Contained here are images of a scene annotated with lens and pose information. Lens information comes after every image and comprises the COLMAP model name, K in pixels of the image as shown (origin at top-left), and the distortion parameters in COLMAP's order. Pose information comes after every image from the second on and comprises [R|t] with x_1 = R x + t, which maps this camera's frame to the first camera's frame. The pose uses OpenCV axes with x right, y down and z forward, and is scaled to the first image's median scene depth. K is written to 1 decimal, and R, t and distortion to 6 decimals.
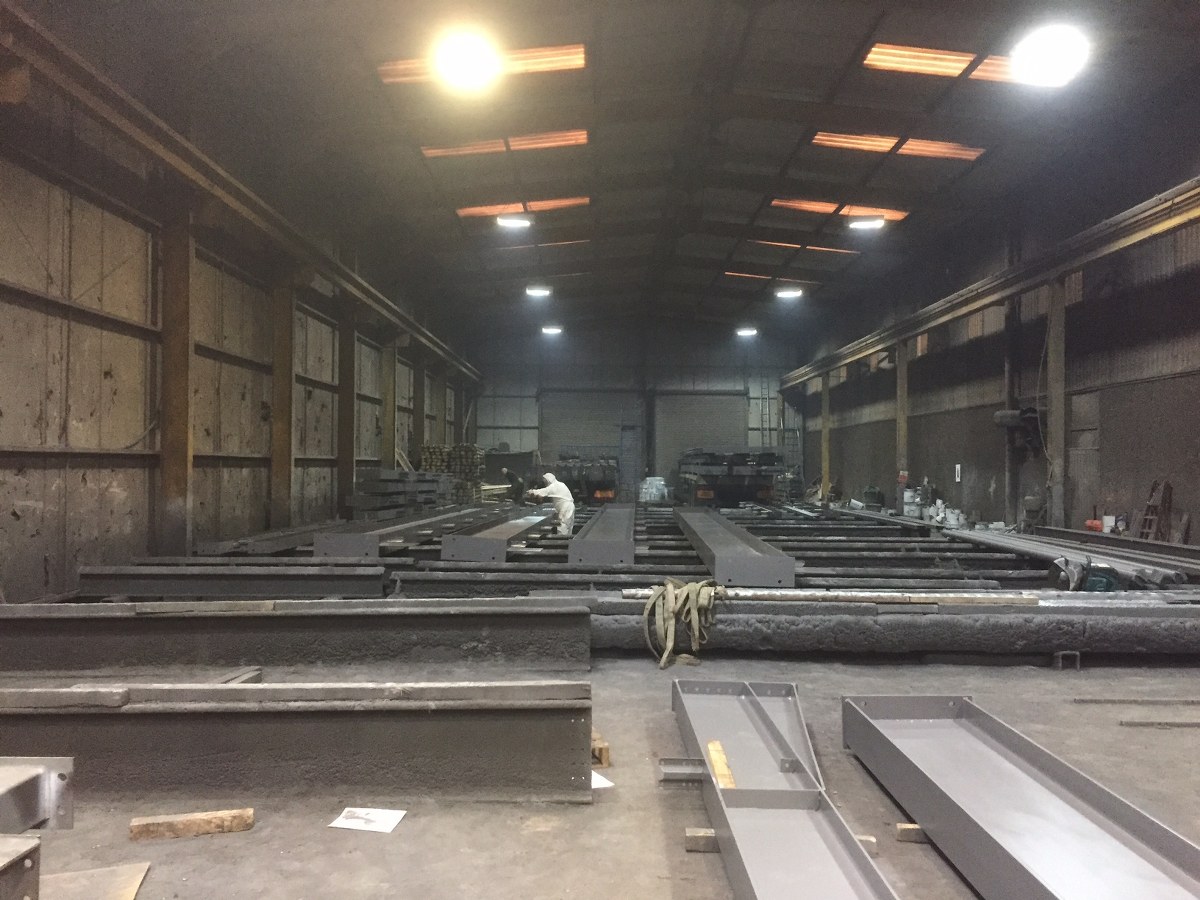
lens RADIAL K [[1036.2, 0, 598.7], [0, 1036.2, 450.8], [0, 0, 1]] dist [0.060417, -0.065607]
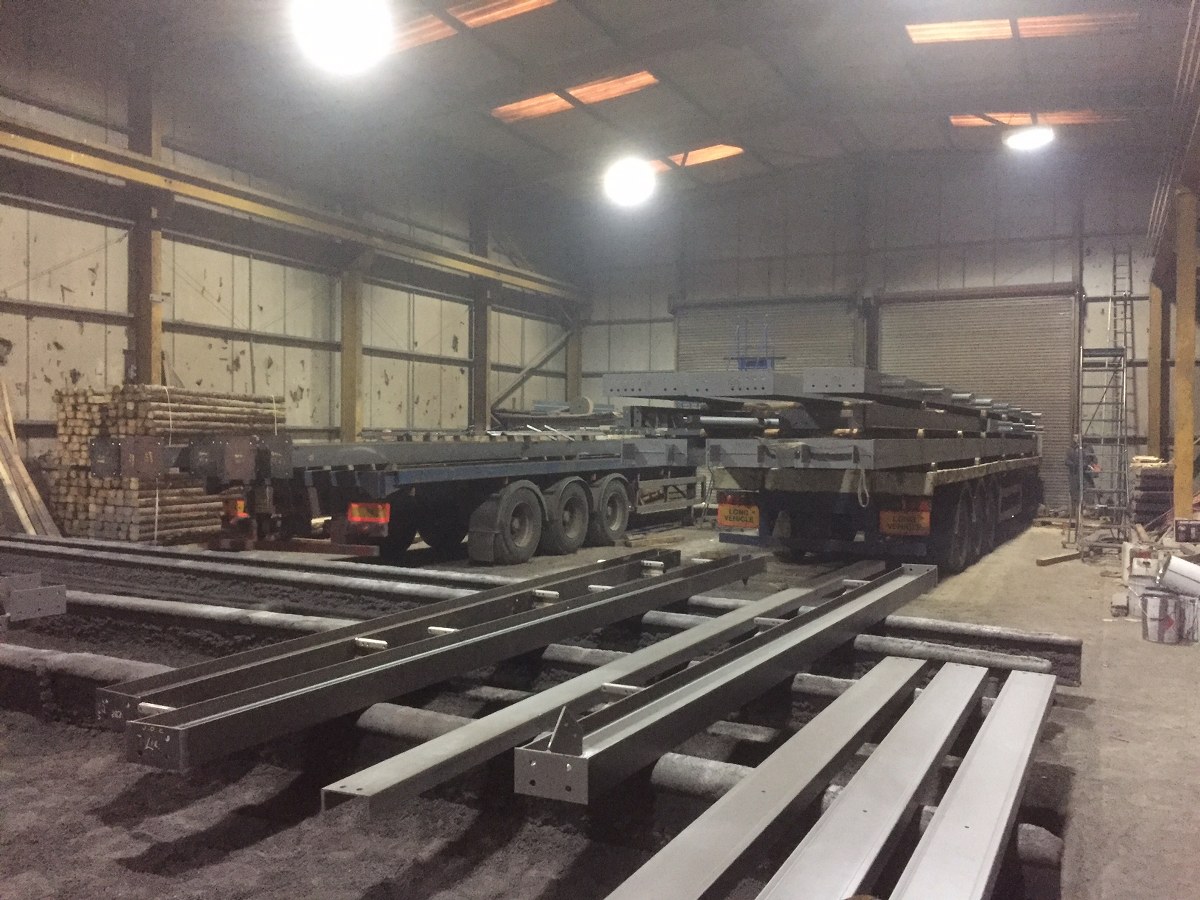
lens RADIAL K [[1036.2, 0, 601.2], [0, 1036.2, 447.8], [0, 0, 1]] dist [0.060417, -0.065607]
pose [[0.891390, 0.008279, -0.453161, 0.165526], [0.001315, 0.999782, 0.020852, 0.007071], [0.453235, -0.019183, 0.891185, 0.470993]]
